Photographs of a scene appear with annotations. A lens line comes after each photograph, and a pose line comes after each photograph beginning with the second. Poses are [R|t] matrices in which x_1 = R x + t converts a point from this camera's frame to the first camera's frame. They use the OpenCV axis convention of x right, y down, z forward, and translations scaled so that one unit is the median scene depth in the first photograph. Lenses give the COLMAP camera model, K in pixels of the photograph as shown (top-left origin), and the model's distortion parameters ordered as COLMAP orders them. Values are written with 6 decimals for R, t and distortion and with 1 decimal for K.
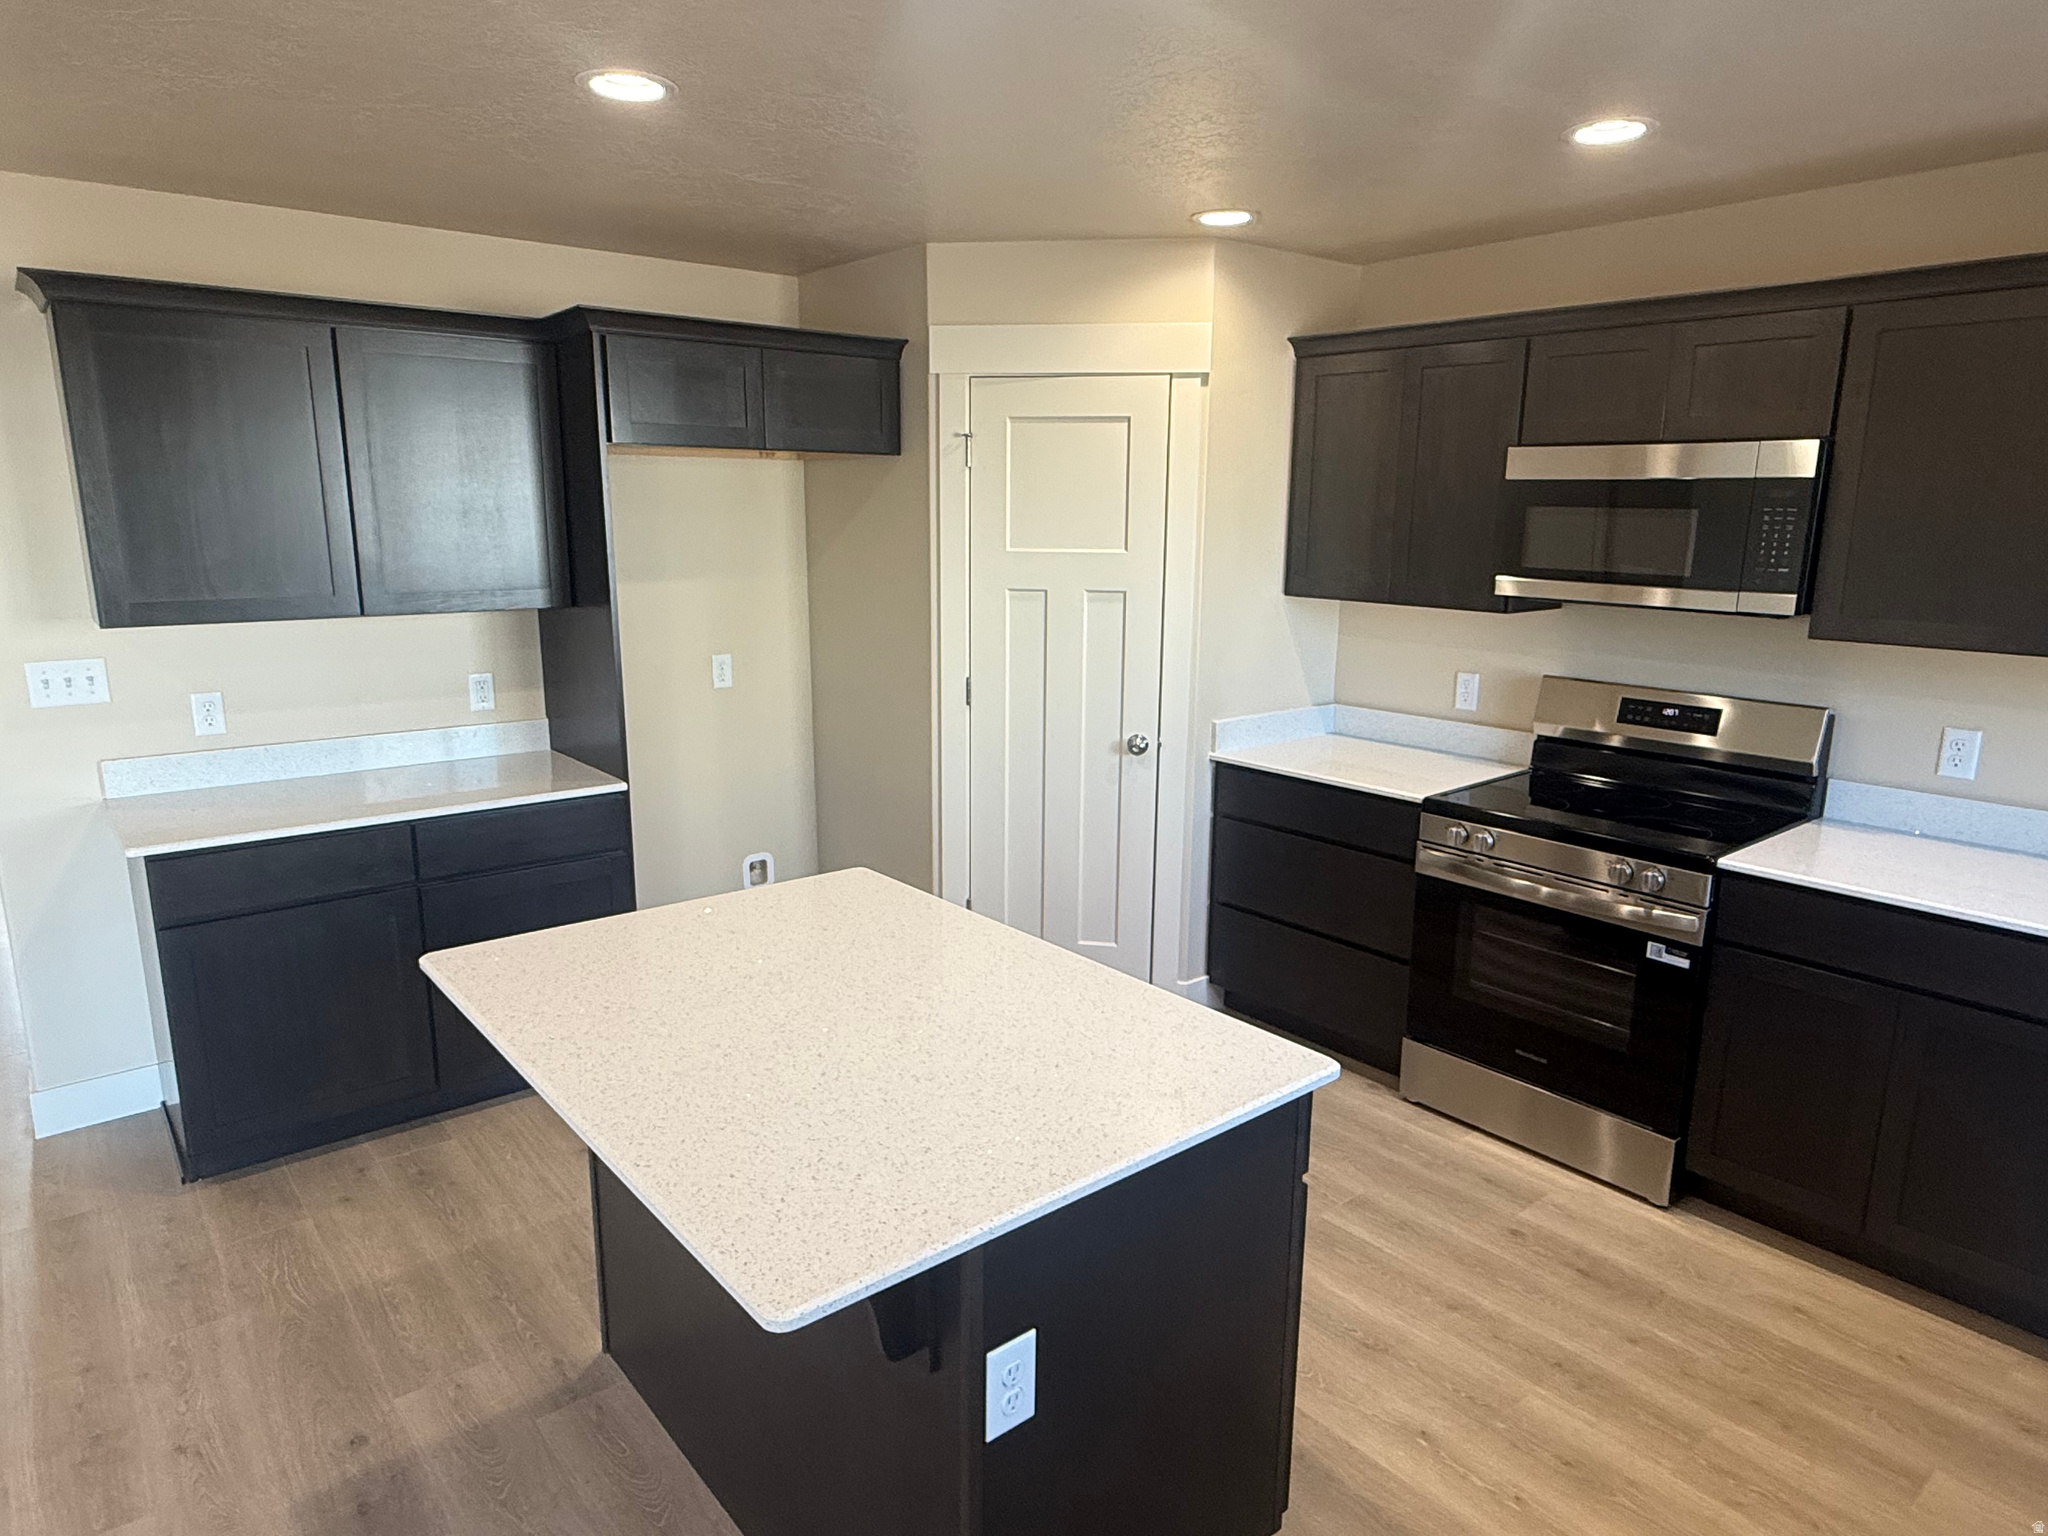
lens RADIAL K [[1251.3, 0, 1028.1], [0, 1251.3, 781.8], [0, 0, 1]] dist [-0.007498, 0.003928]
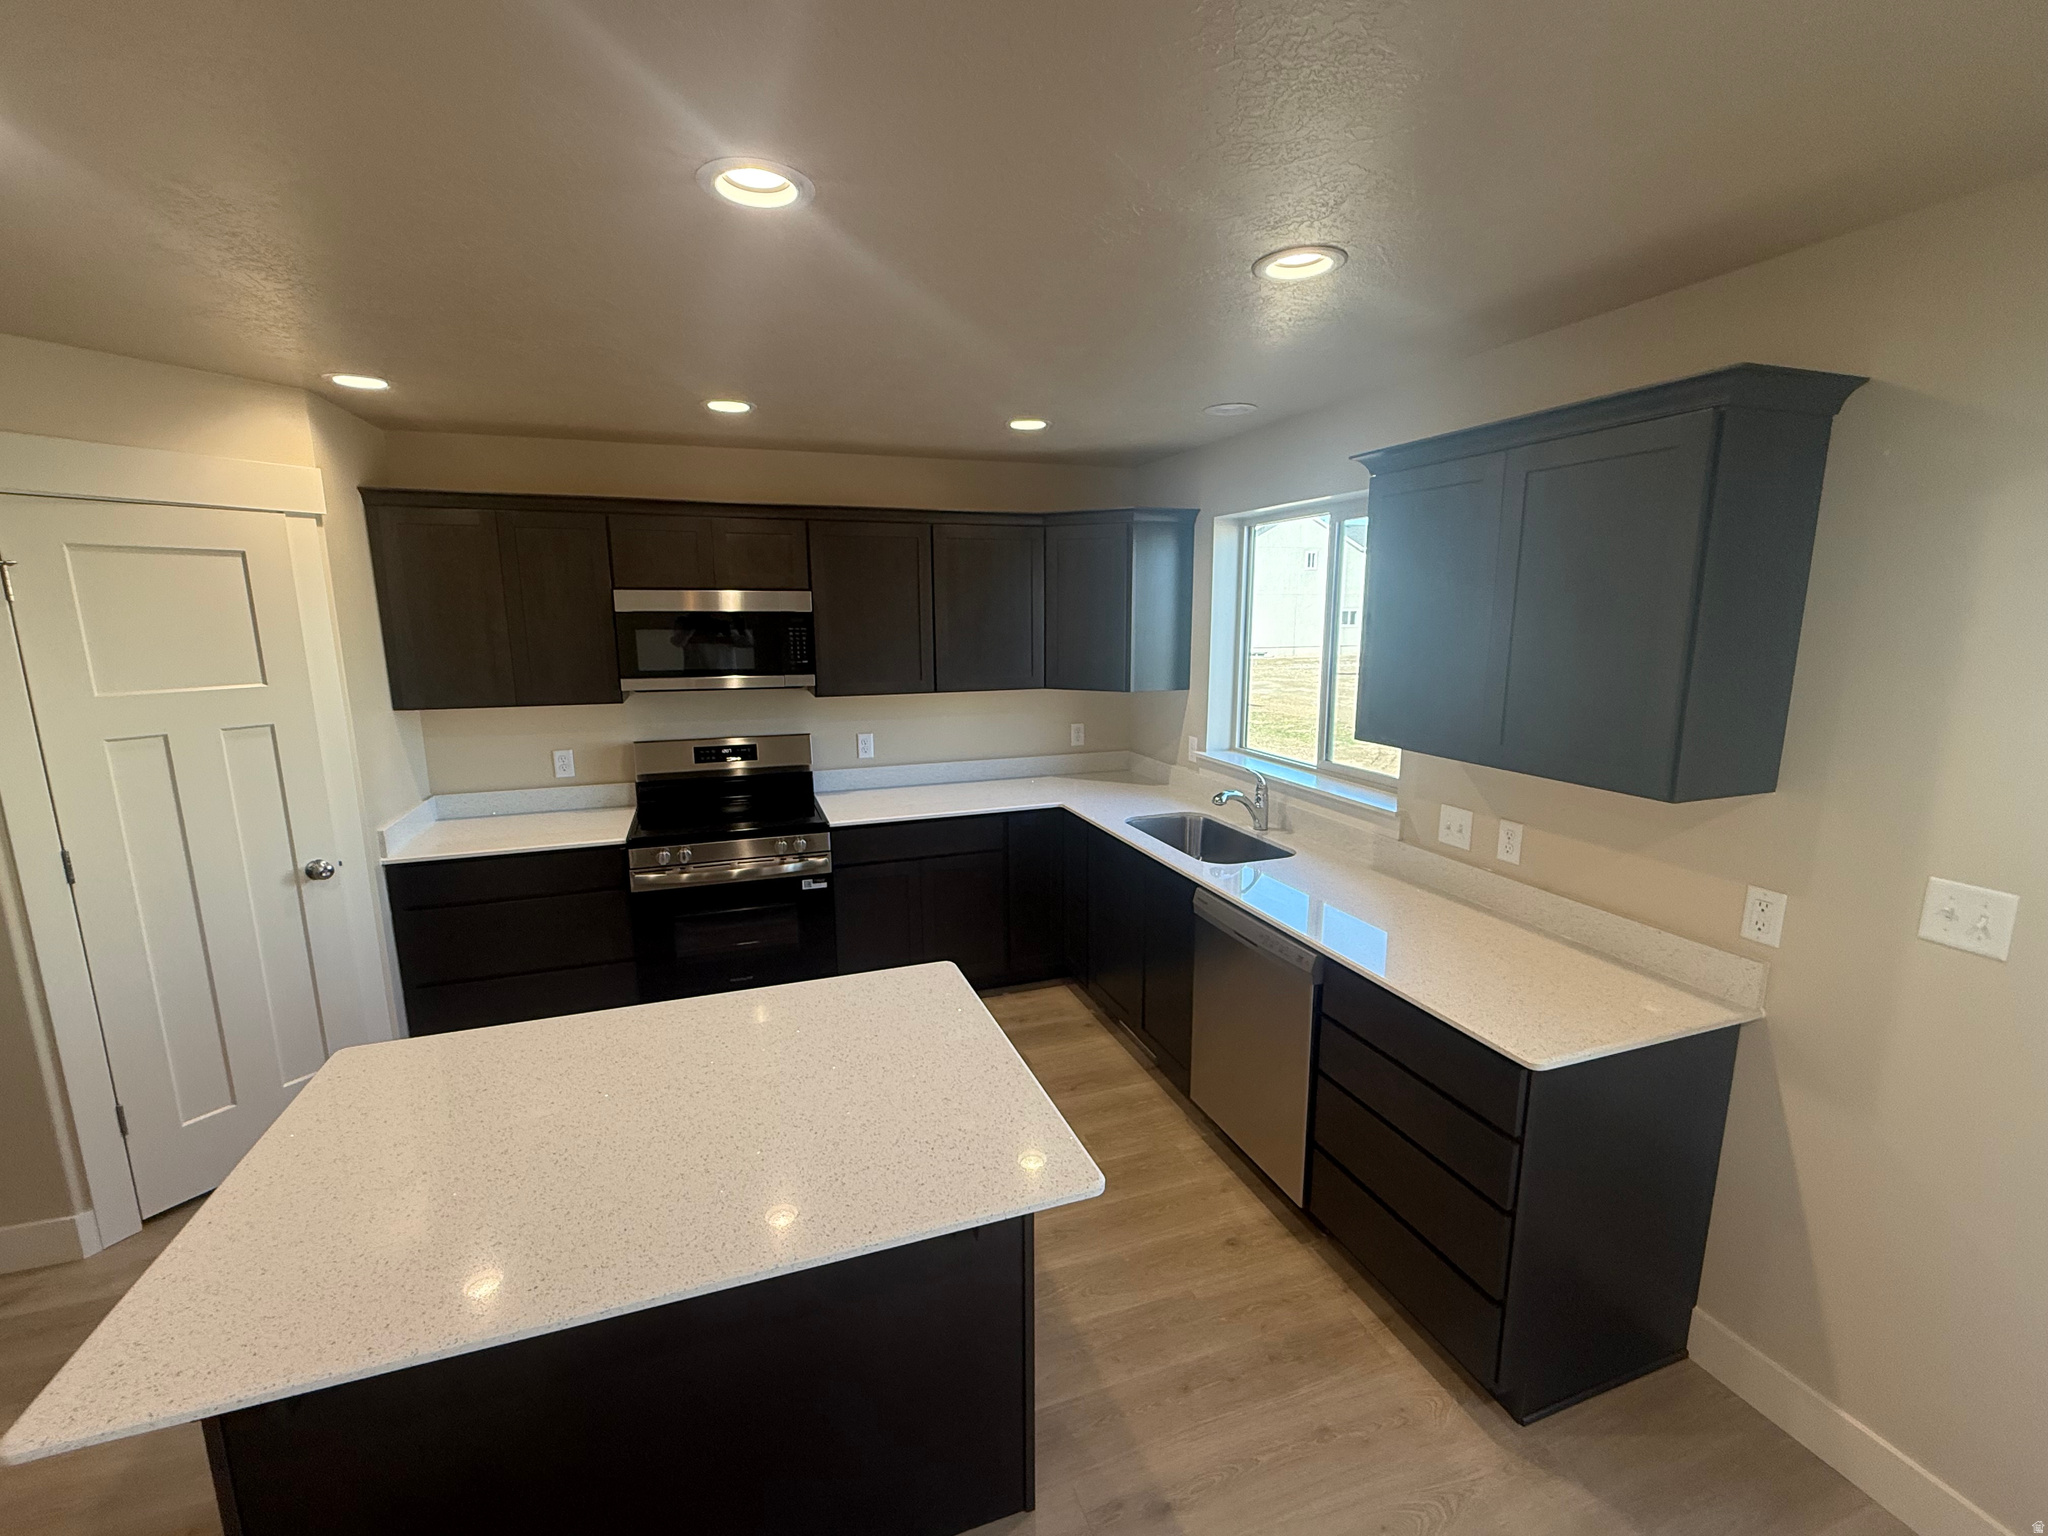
lens RADIAL K [[867.7, 0, 1019.8], [0, 867.7, 772.0], [0, 0, 1]] dist [0.001107, -0.000318]
pose [[0.339244, -0.181037, 0.923114, -0.403934], [0.209592, 0.971186, 0.113439, -0.075939], [-0.917052, 0.154993, 0.367413, 0.224777]]
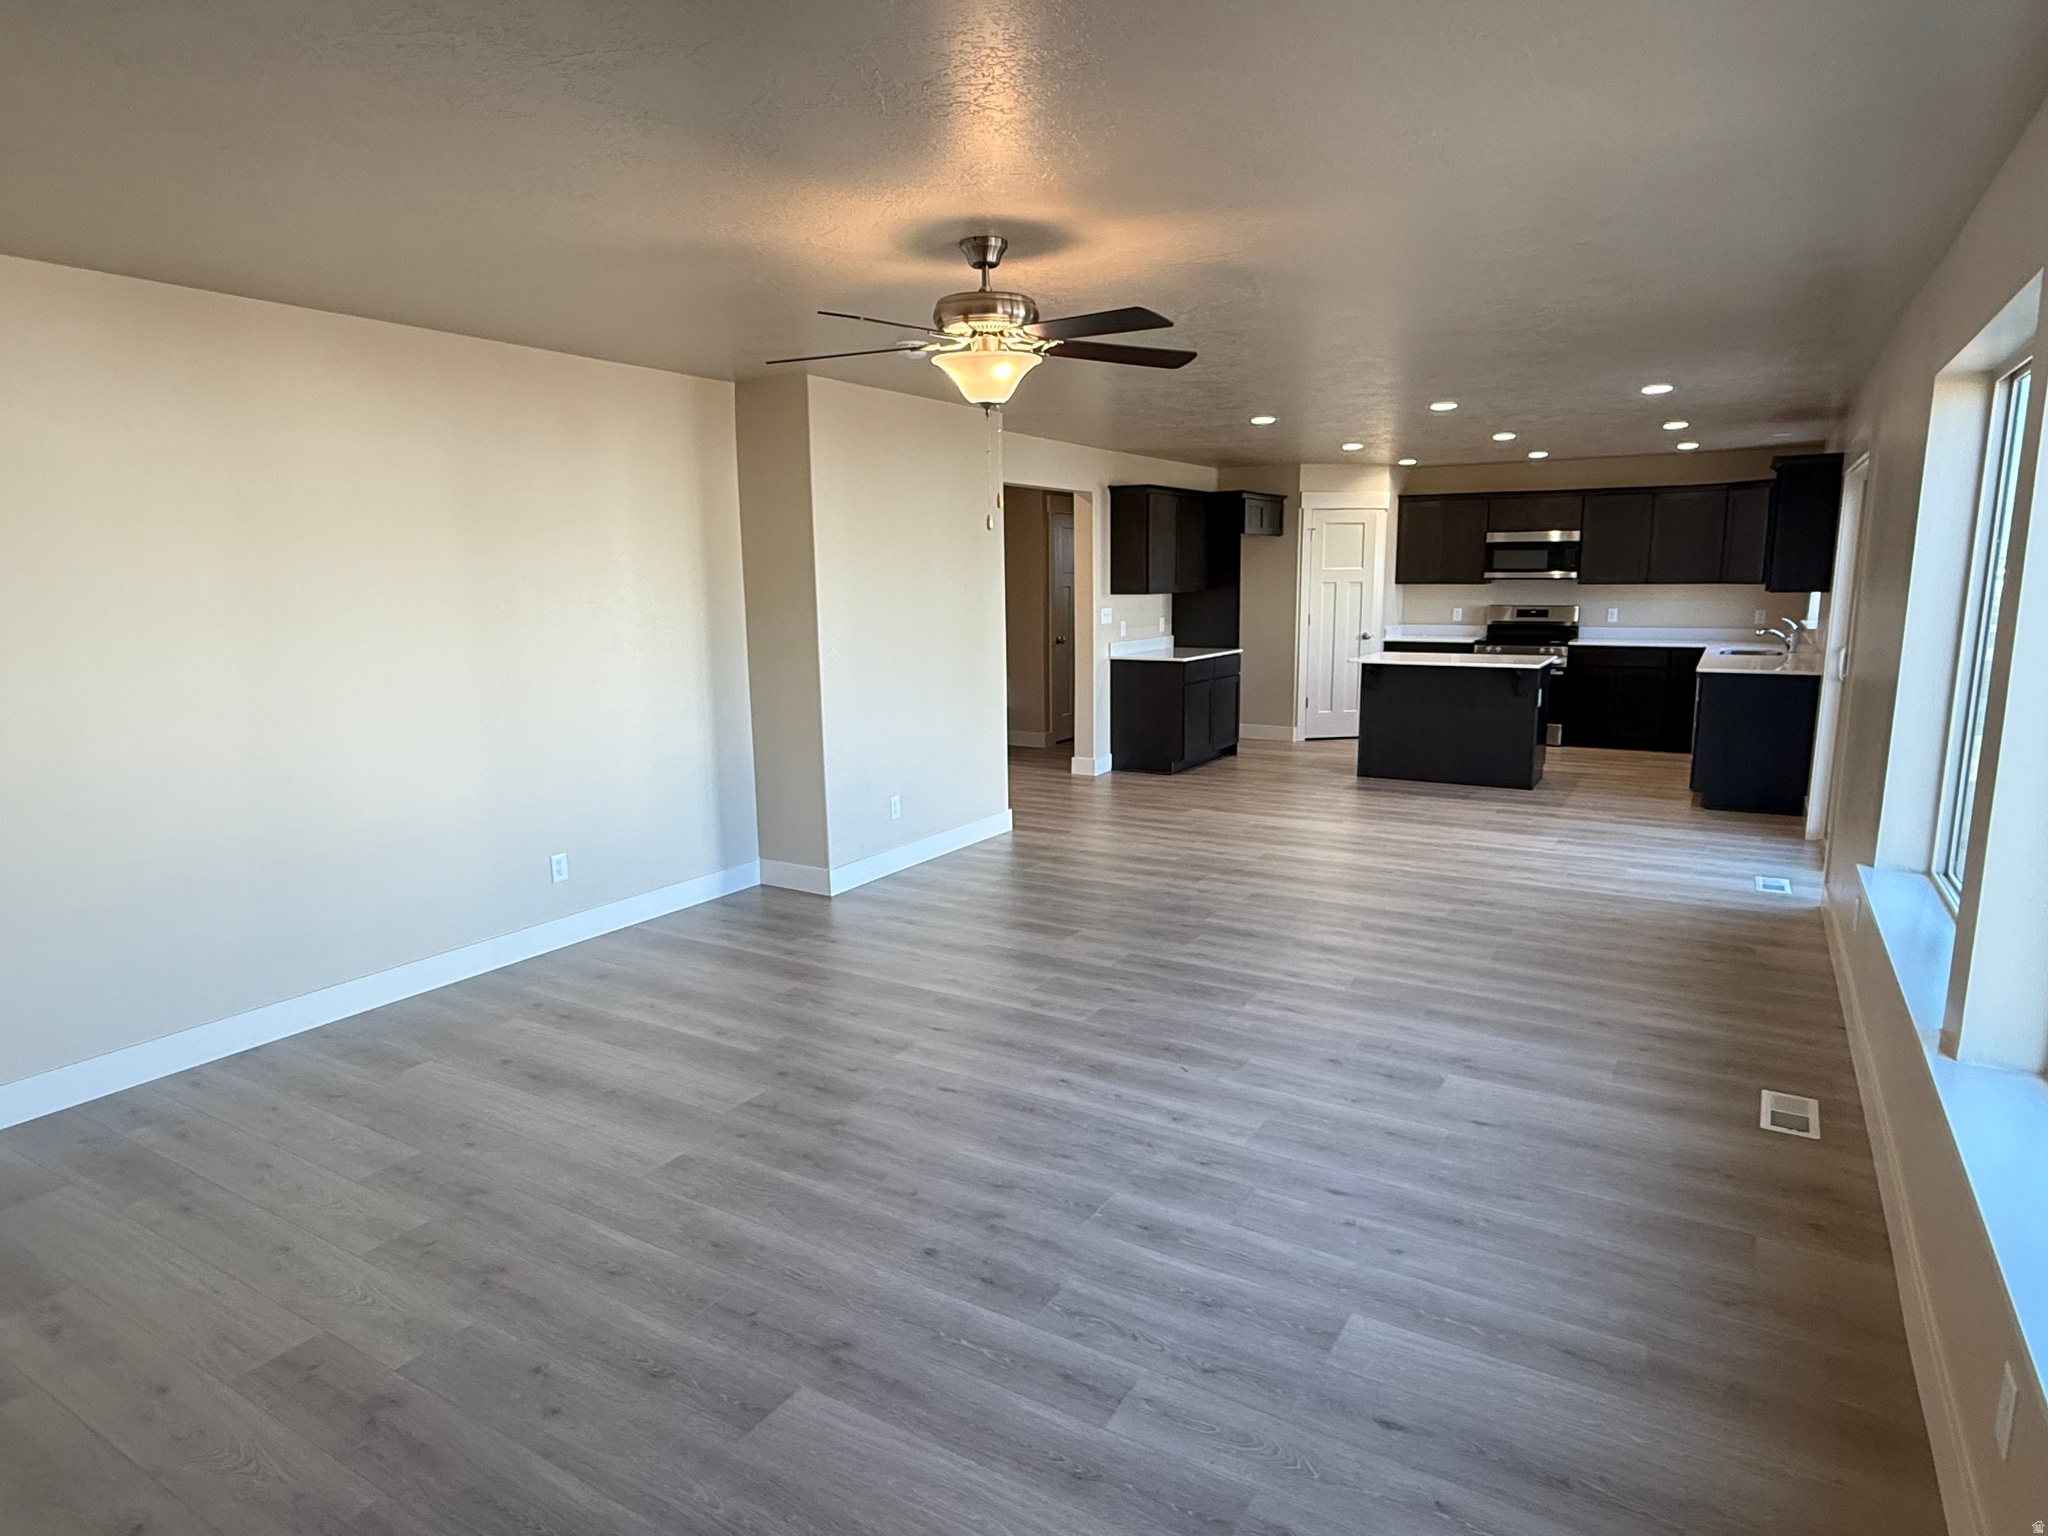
lens RADIAL K [[1194.2, 0, 1028.4], [0, 1194.2, 789.8], [0, 0, 1]] dist [0.014405, -0.000275]
pose [[0.939307, -0.079174, 0.333818, -1.785961], [0.091361, 0.995598, -0.020942, 0.347887], [-0.330691, 0.050169, 0.942405, -1.479499]]
